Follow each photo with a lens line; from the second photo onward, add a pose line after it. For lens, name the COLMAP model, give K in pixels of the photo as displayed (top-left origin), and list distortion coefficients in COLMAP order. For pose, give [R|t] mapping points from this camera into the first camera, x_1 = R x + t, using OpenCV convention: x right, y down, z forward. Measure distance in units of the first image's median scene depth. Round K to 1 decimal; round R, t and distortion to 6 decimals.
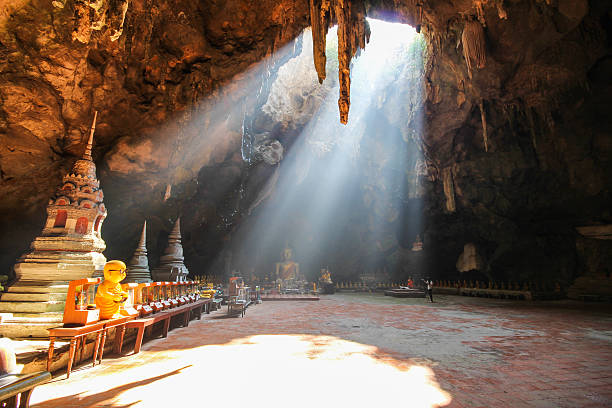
lens RADIAL K [[281.0, 0, 306.9], [0, 281.0, 209.4], [0, 0, 1]] dist [0.021971, -0.018995]
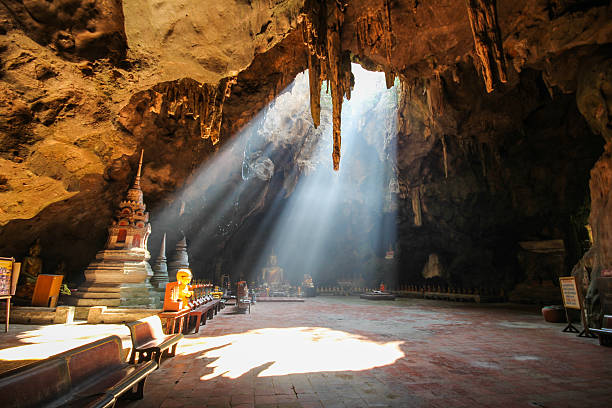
lens RADIAL K [[281.0, 0, 306.9], [0, 281.0, 209.4], [0, 0, 1]] dist [0.021971, -0.018995]
pose [[0.996468, 0.028623, 0.078947, -0.045533], [-0.027441, 0.999495, -0.016027, -0.034964], [-0.079366, 0.013804, 0.996750, -0.144221]]
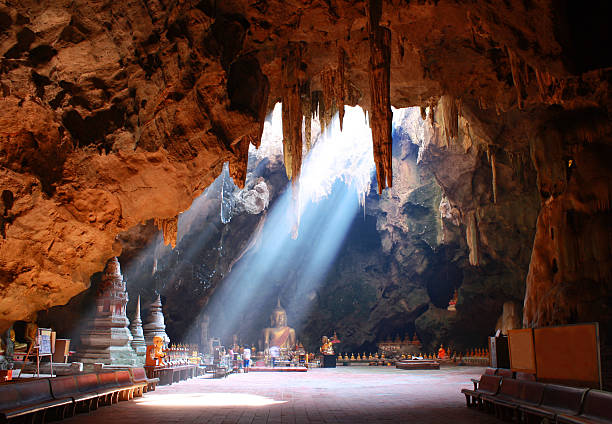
lens RADIAL K [[536.4, 0, 323.8], [0, 536.4, 210.4], [0, 0, 1]] dist [-0.151029, 0.125723]
pose [[0.999508, -0.011628, -0.029126, 0.142969], [0.011116, 0.999782, -0.017667, -0.156605], [0.029325, 0.017334, 0.999420, -0.669979]]
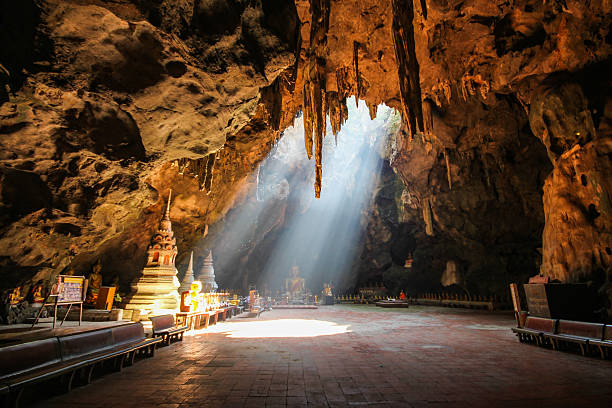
lens RADIAL K [[281.4, 0, 306.5], [0, 281.4, 208.5], [0, 0, 1]] dist [0.019980, -0.017894]
pose [[0.998705, -0.014525, -0.048767, 0.058355], [0.012155, 0.998747, -0.048555, -0.064125], [0.049411, 0.047899, 0.997629, -0.272563]]
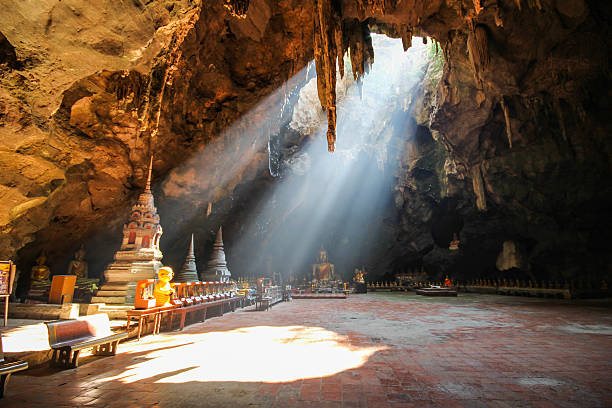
lens RADIAL K [[281.0, 0, 306.9], [0, 281.0, 209.4], [0, 0, 1]] dist [0.021971, -0.018995]
pose [[0.984705, -0.050897, -0.166629, 0.086605], [0.050530, 0.998702, -0.006447, -0.020624], [0.166741, -0.002071, 0.985999, -0.091777]]
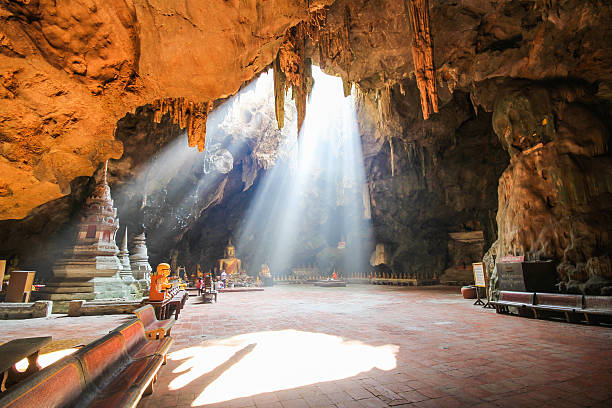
lens RADIAL K [[281.5, 0, 306.7], [0, 281.5, 209.6], [0, 0, 1]] dist [0.020090, -0.018090]
pose [[0.969497, 0.035894, 0.242461, -0.080591], [-0.040612, 0.999070, 0.014489, -0.049462], [-0.241716, -0.023894, 0.970053, -0.204969]]
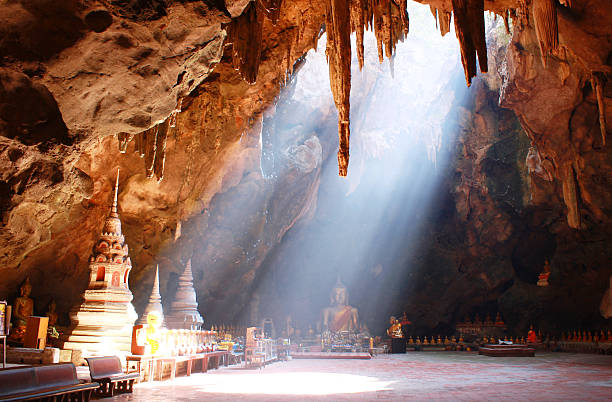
lens RADIAL K [[524.1, 0, 312.5], [0, 524.1, 197.6], [0, 0, 1]] dist [-0.154965, 0.128852]
pose [[0.983455, -0.040104, -0.176657, 0.140049], [0.037457, 0.999131, -0.018295, -0.078920], [0.177237, 0.011375, 0.984102, -0.347246]]
